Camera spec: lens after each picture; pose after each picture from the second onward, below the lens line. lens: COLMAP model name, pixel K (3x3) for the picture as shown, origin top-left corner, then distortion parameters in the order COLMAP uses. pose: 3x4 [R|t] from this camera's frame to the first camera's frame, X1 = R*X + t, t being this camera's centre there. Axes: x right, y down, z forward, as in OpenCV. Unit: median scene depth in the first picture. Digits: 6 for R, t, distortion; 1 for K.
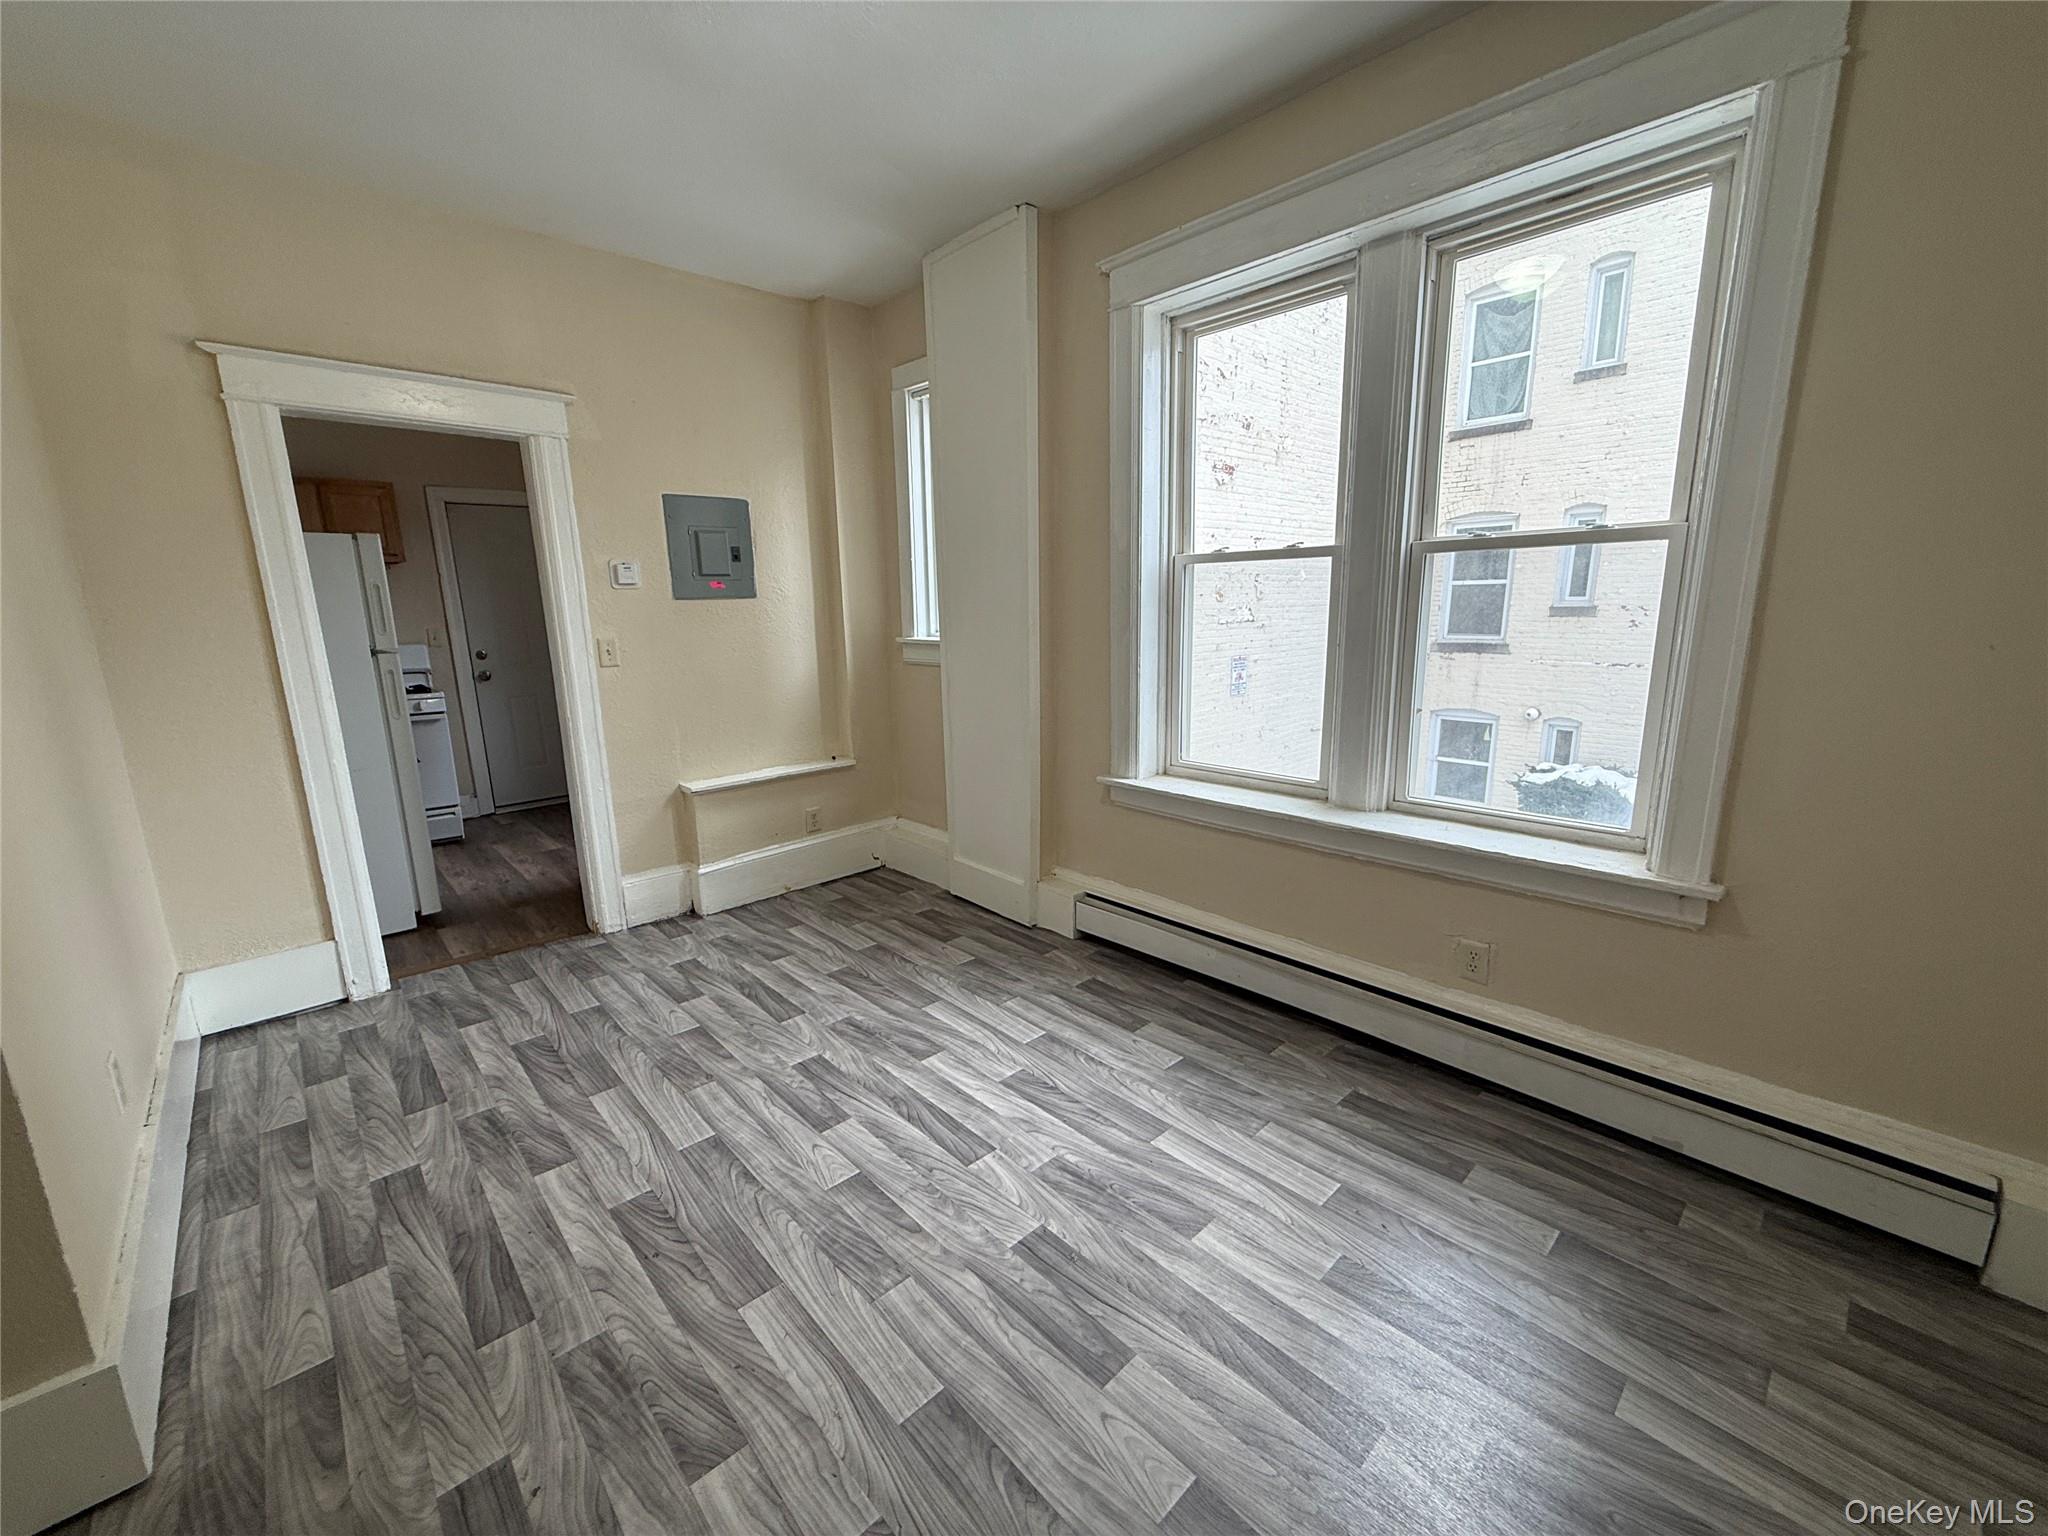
lens RADIAL K [[820.1, 0, 1038.3], [0, 820.1, 761.0], [0, 0, 1]] dist [-0.000340, 0.001189]
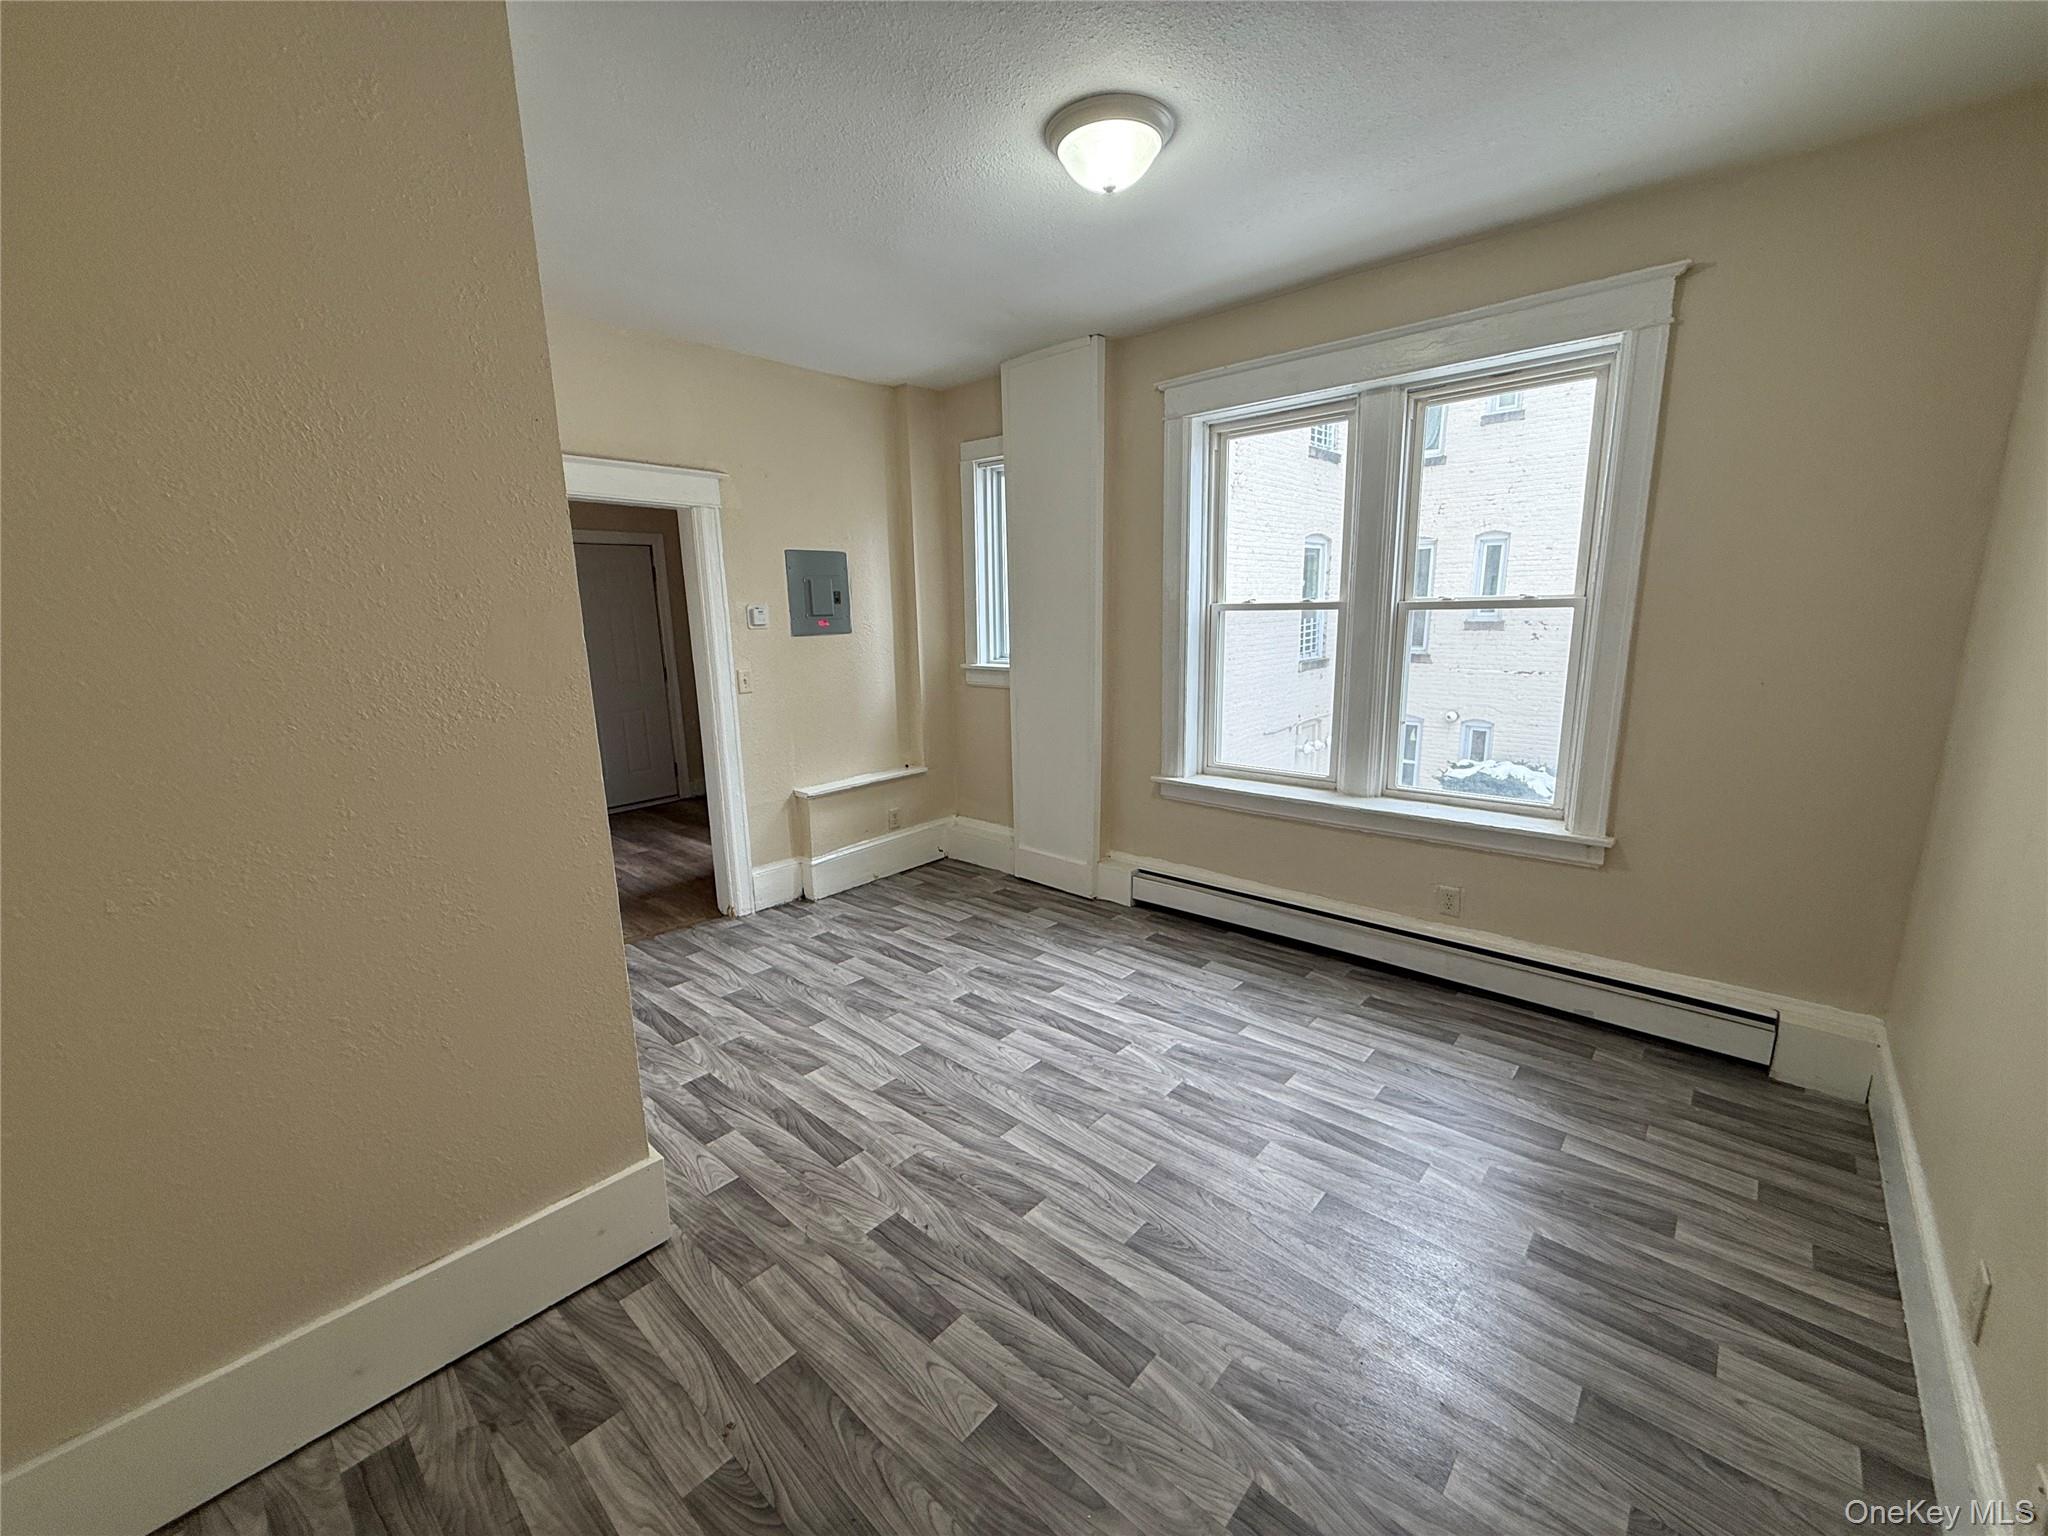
lens RADIAL K [[820.1, 0, 1038.1], [0, 820.1, 761.2], [0, 0, 1]] dist [-0.000340, 0.001189]
pose [[0.996127, -0.018254, 0.086008, -0.307651], [0.018824, 0.999806, -0.005830, -0.000895], [-0.085885, 0.007427, 0.996277, -0.365439]]
